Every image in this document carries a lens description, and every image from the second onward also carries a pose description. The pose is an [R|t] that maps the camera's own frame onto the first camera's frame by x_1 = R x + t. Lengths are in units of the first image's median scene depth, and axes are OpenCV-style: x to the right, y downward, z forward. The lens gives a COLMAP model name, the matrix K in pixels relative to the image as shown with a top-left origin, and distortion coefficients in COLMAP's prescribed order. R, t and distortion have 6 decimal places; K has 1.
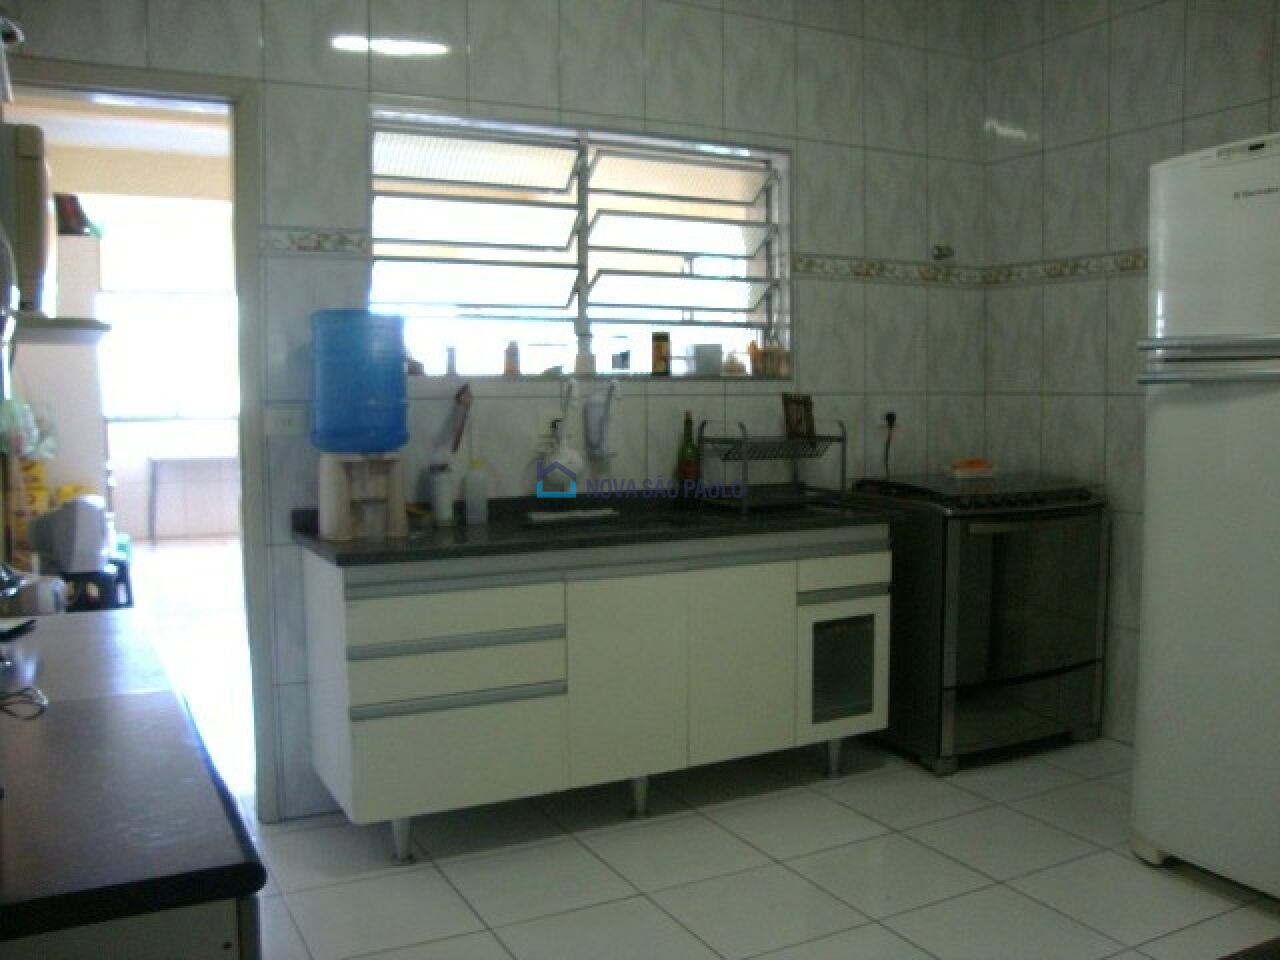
lens RADIAL K [[1146.8, 0, 669.6], [0, 1146.8, 484.8], [0, 0, 1]] dist [-0.193933, 0.184951]
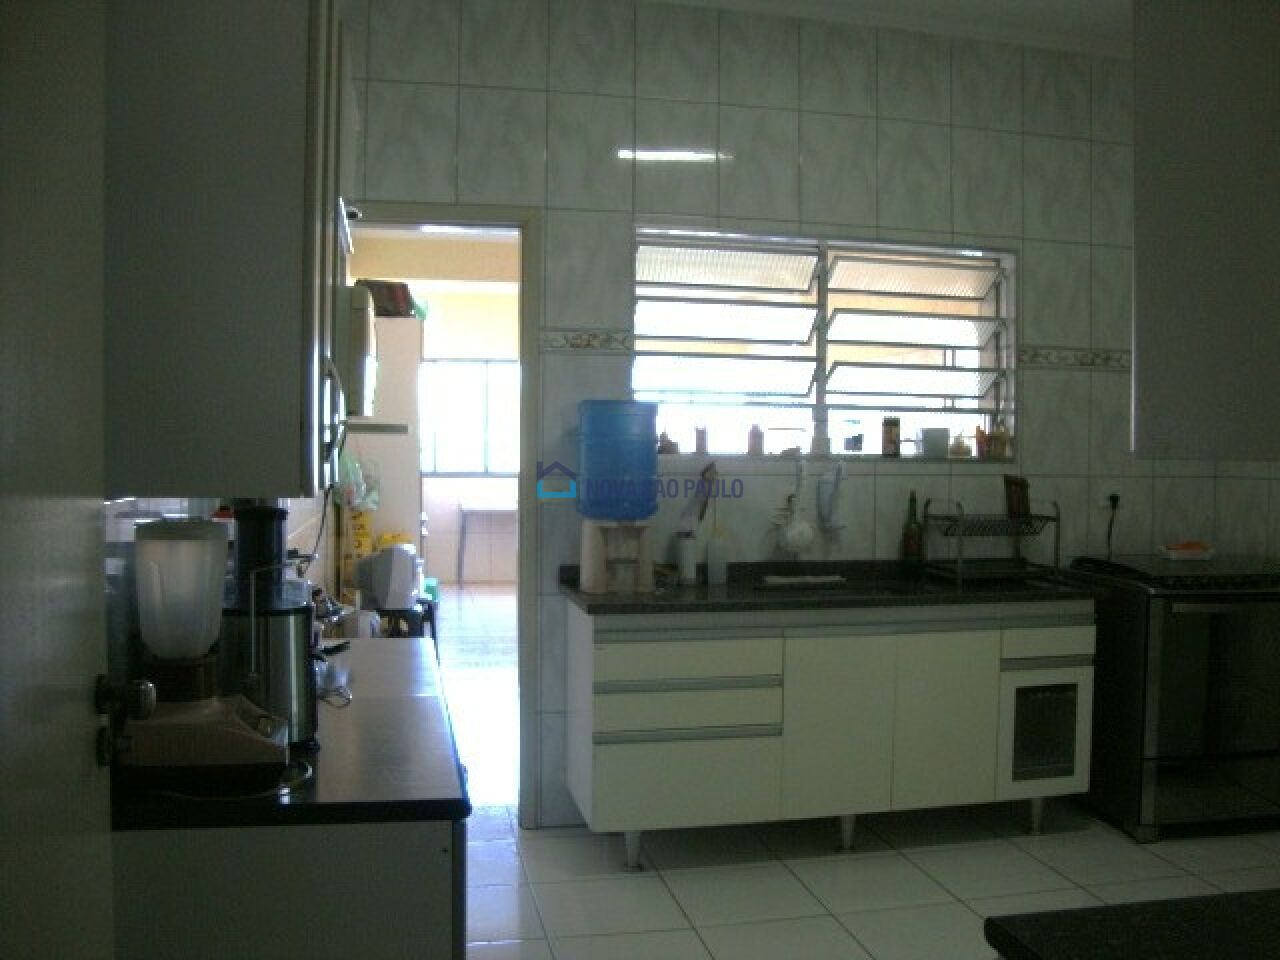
lens RADIAL K [[1146.8, 0, 681.9], [0, 1146.8, 490.7], [0, 0, 1]] dist [-0.193933, 0.184951]
pose [[0.967733, 0.026290, -0.250602, 0.078731], [-0.038261, 0.998342, -0.043015, -0.008143], [0.249056, 0.051216, 0.967134, -0.122173]]
